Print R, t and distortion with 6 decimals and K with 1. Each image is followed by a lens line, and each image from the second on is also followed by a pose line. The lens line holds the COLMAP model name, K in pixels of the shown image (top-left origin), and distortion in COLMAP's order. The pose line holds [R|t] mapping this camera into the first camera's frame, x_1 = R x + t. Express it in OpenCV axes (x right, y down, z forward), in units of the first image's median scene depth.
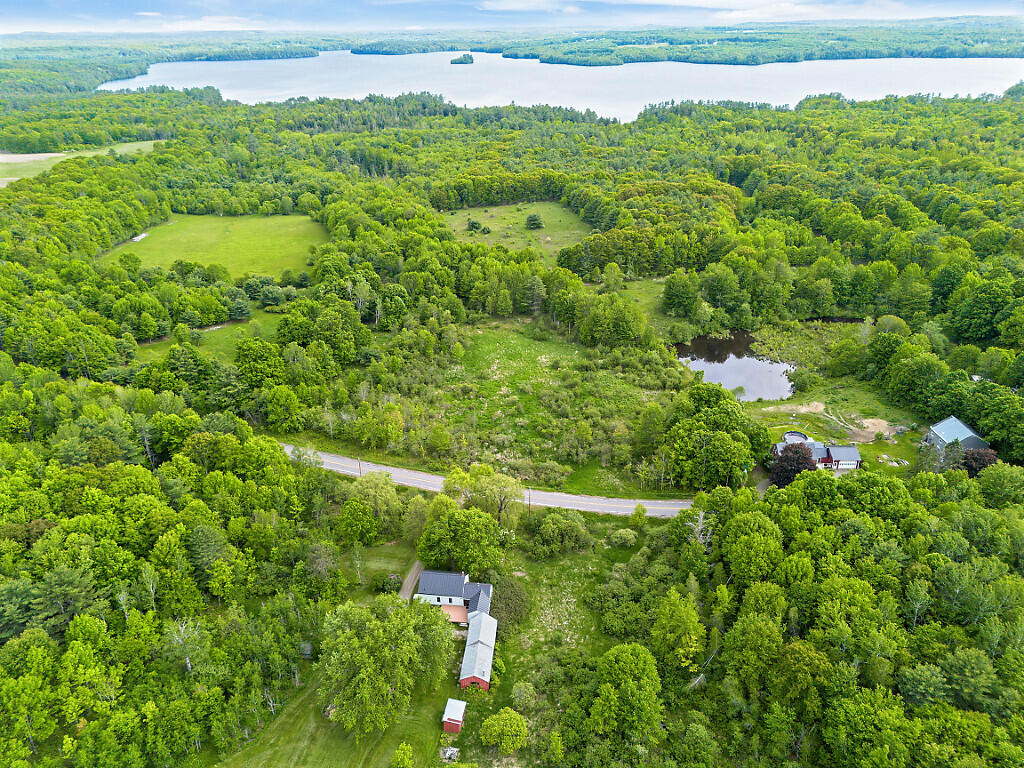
lens RADIAL K [[727.4, 0, 512.0], [0, 727.4, 384.0], [0, 0, 1]] dist [0.078829, -0.073383]
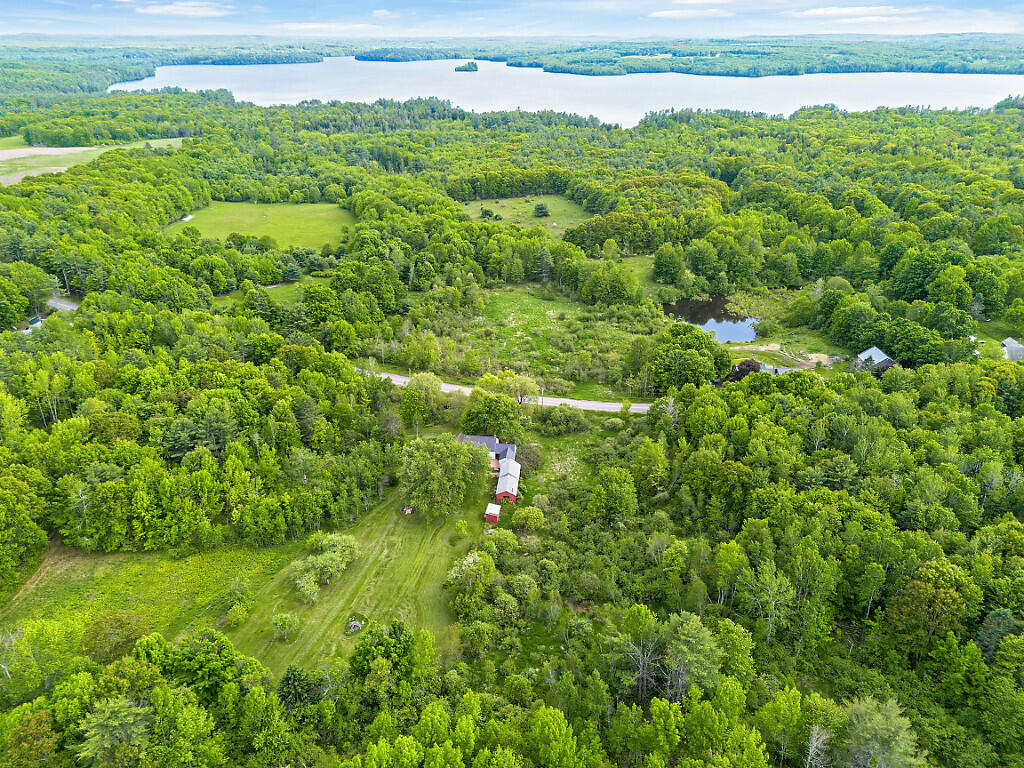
lens RADIAL K [[736.5, 0, 512.0], [0, 736.5, 384.0], [0, 0, 1]] dist [0.084118, -0.082819]
pose [[0.999880, 0.015299, 0.002277, -0.009833], [-0.015264, 0.999776, -0.014674, 0.044609], [-0.002501, 0.014638, 0.999890, -0.091560]]
